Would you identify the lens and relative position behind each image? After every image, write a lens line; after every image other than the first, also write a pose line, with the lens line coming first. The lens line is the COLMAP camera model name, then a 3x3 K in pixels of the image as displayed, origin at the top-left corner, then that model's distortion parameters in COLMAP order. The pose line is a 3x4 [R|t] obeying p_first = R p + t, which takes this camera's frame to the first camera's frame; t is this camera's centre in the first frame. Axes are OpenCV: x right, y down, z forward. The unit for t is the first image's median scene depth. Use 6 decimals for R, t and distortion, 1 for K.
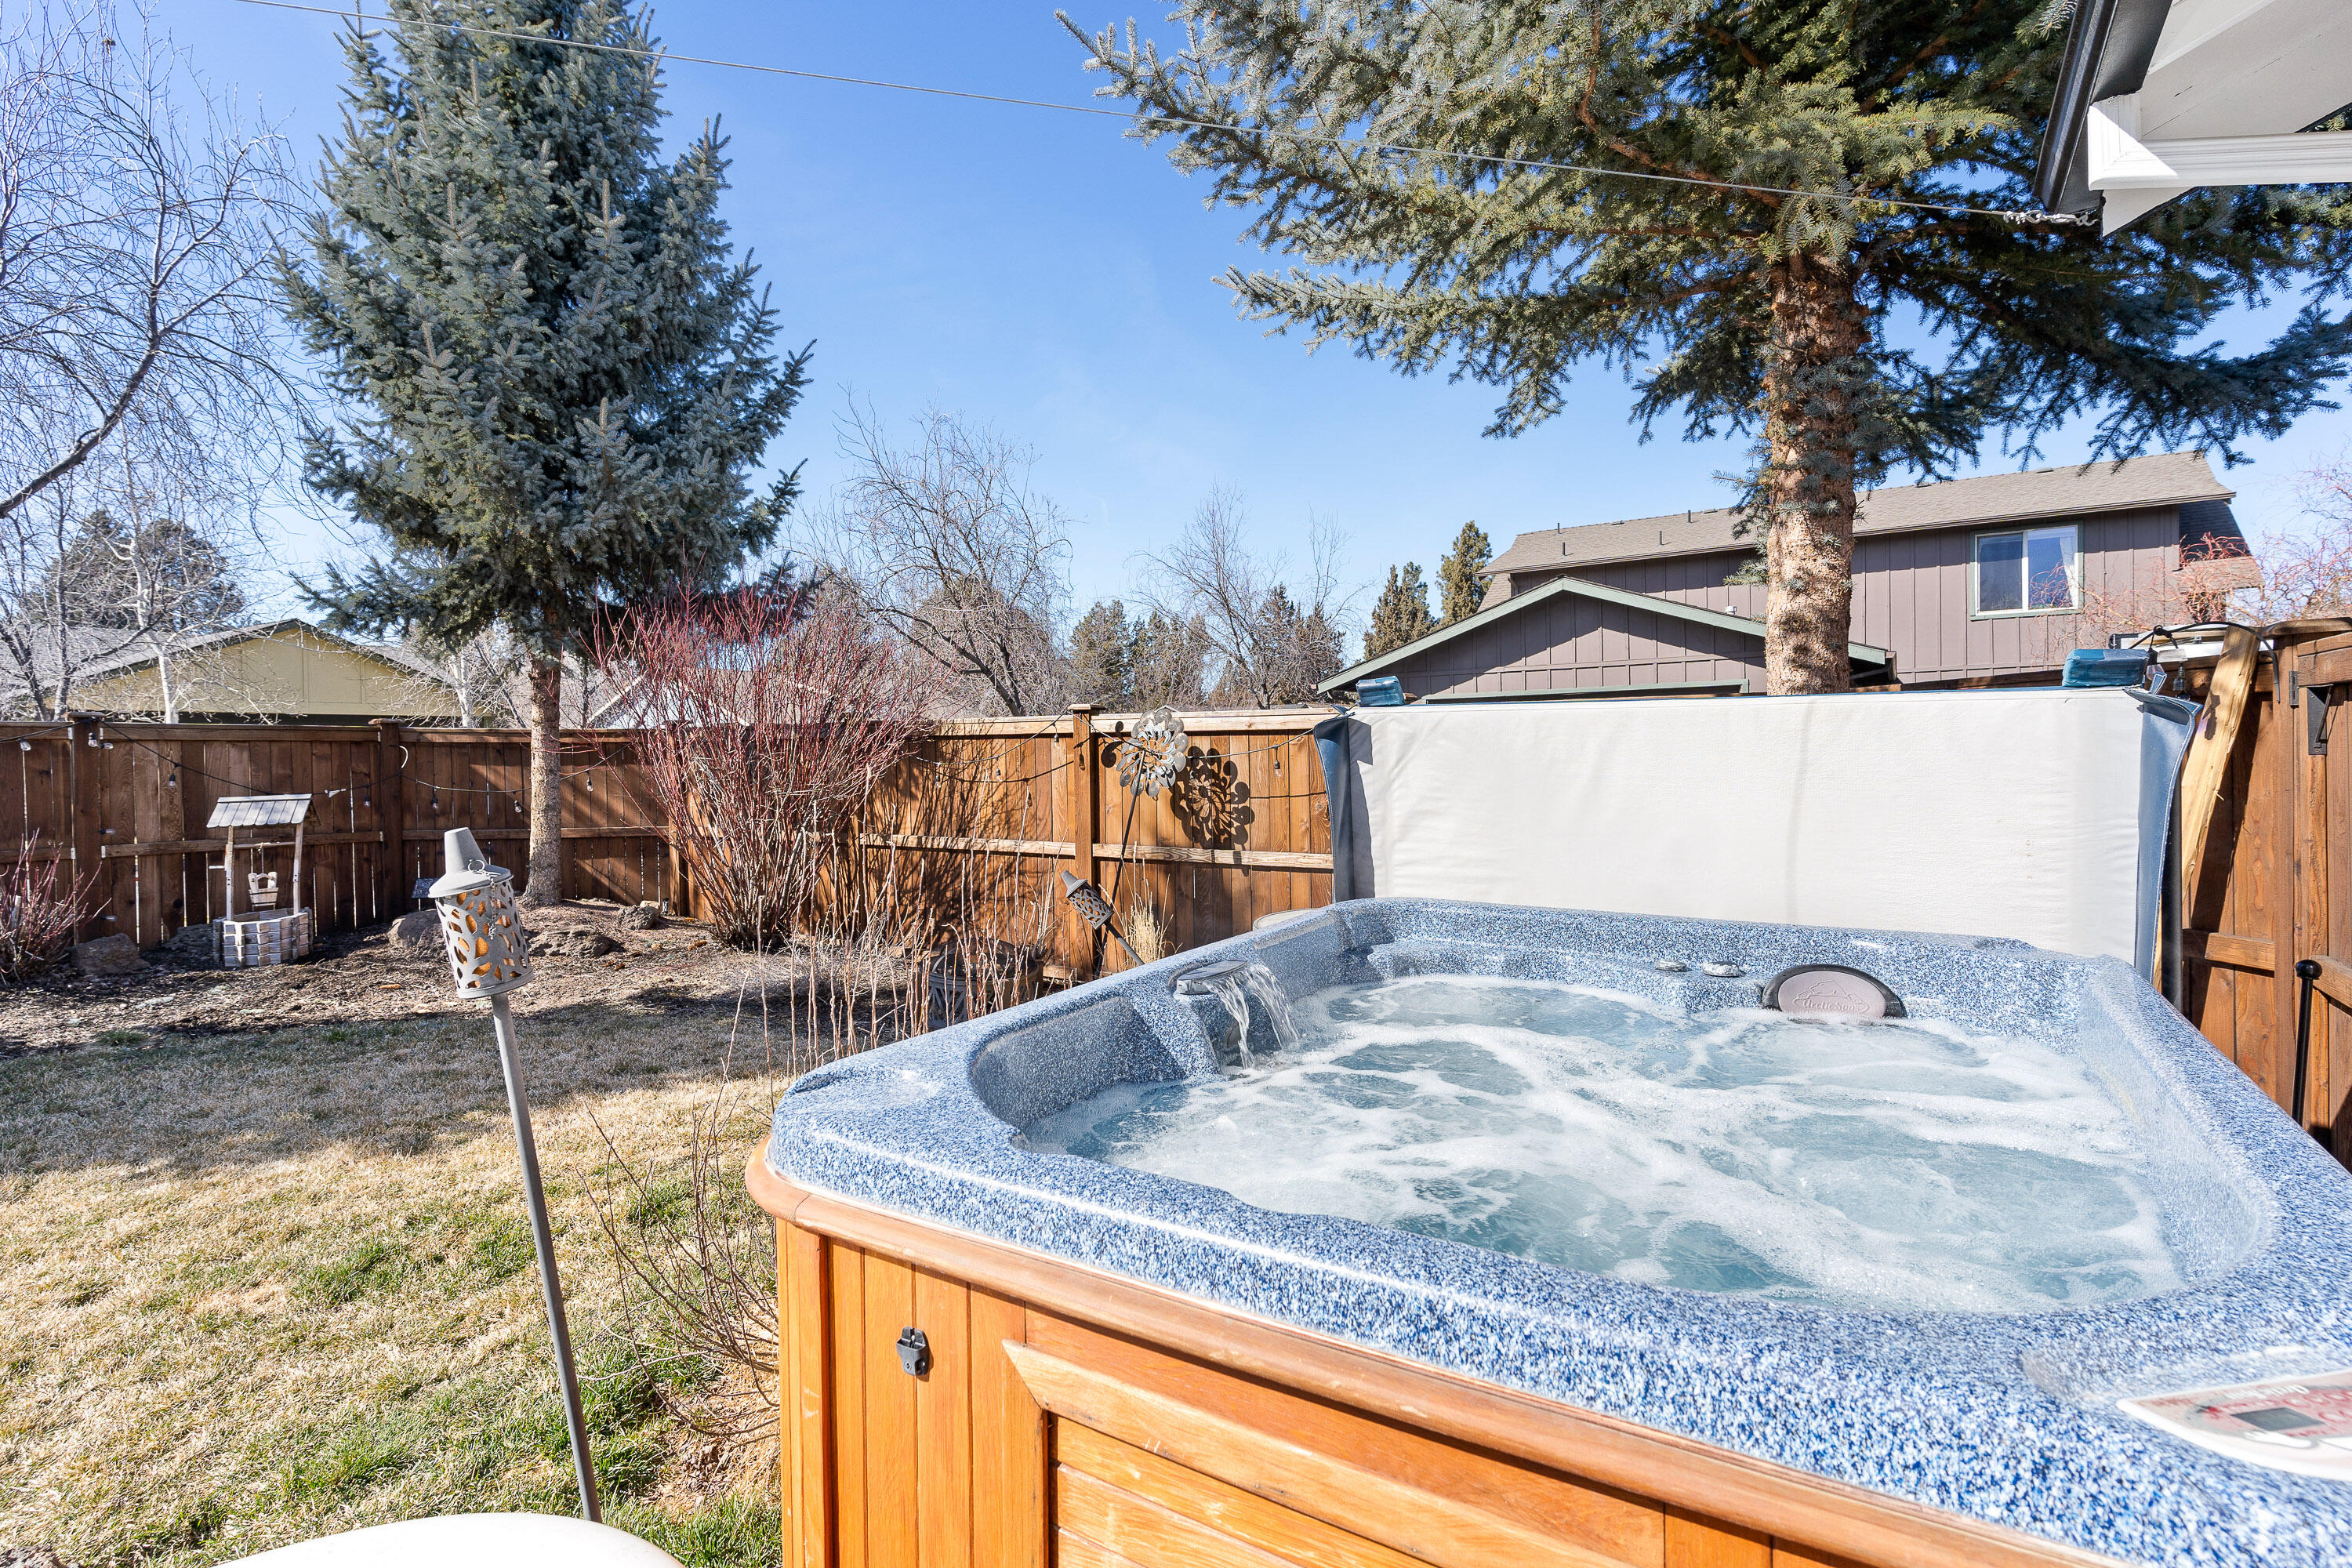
lens RADIAL K [[1191.1, 0, 1153.1], [0, 1191.1, 773.2], [0, 0, 1]] dist [-0.014069, 0.007143]
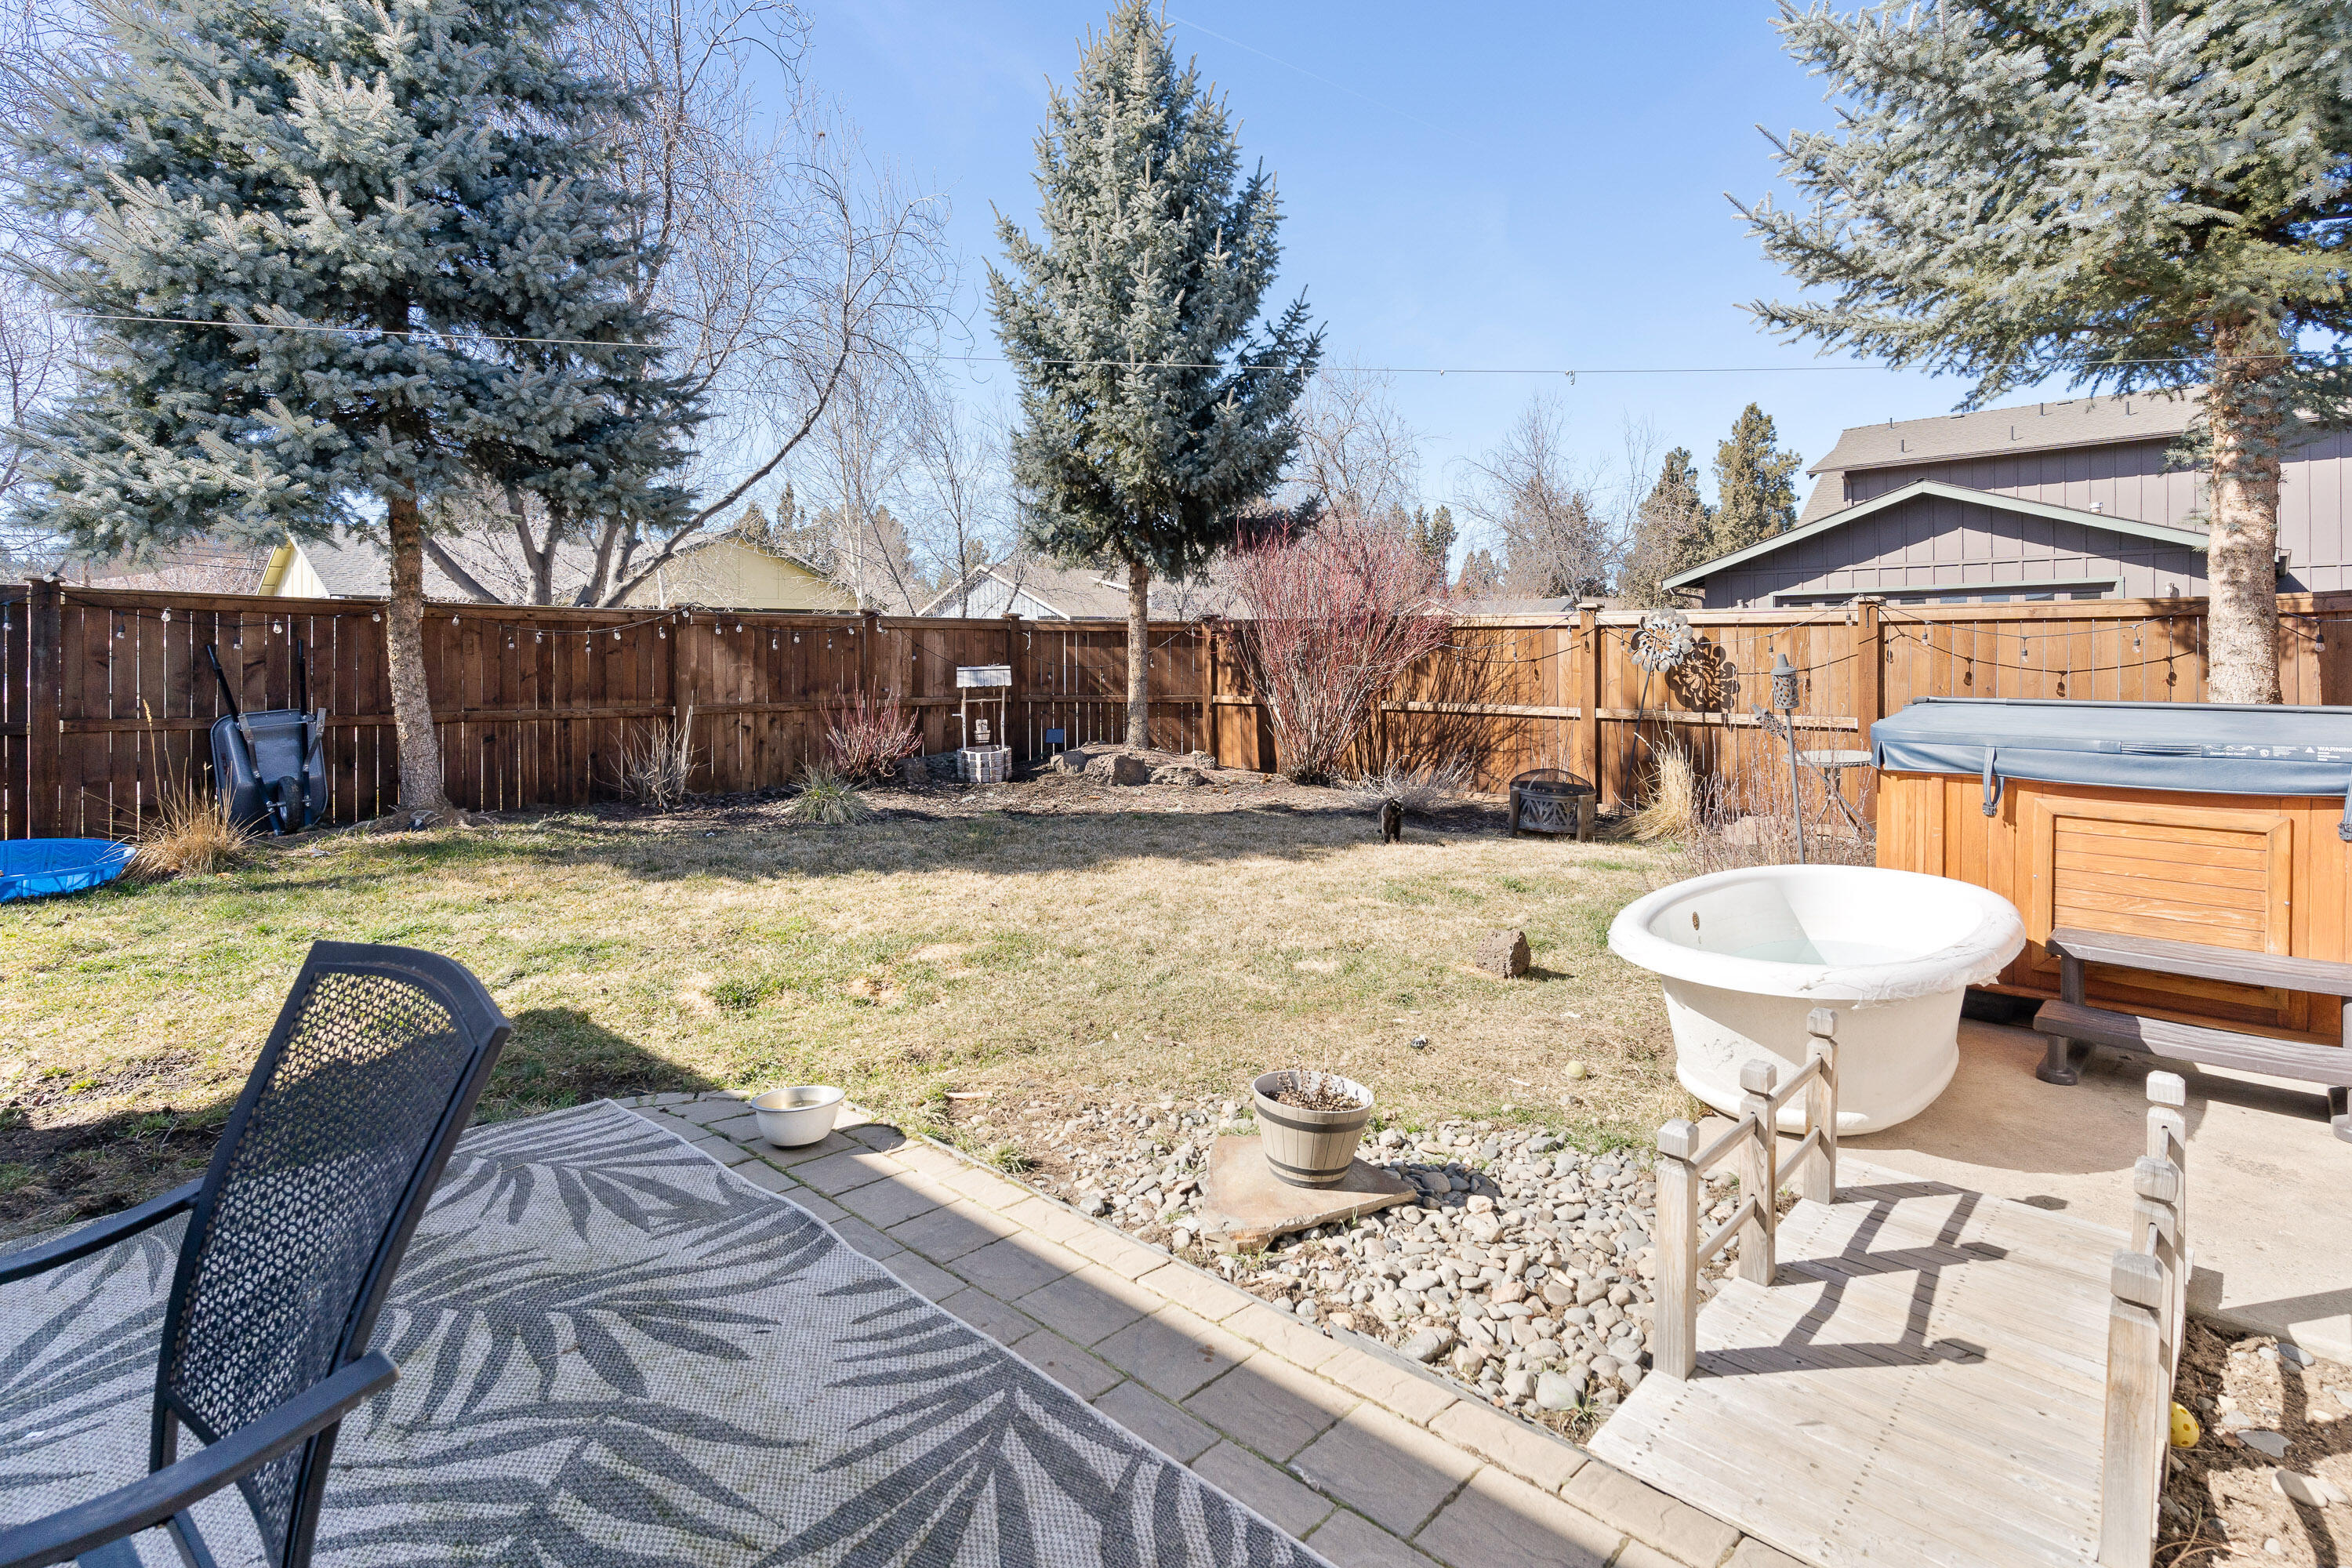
lens RADIAL K [[1191.1, 0, 1148.4], [0, 1191.1, 655.3], [0, 0, 1]] dist [-0.014069, 0.007143]
pose [[0.979861, 0.008316, -0.199509, -0.259883], [-0.010043, 0.999920, -0.007646, 0.014361], [0.199430, 0.009496, 0.979866, -0.381741]]
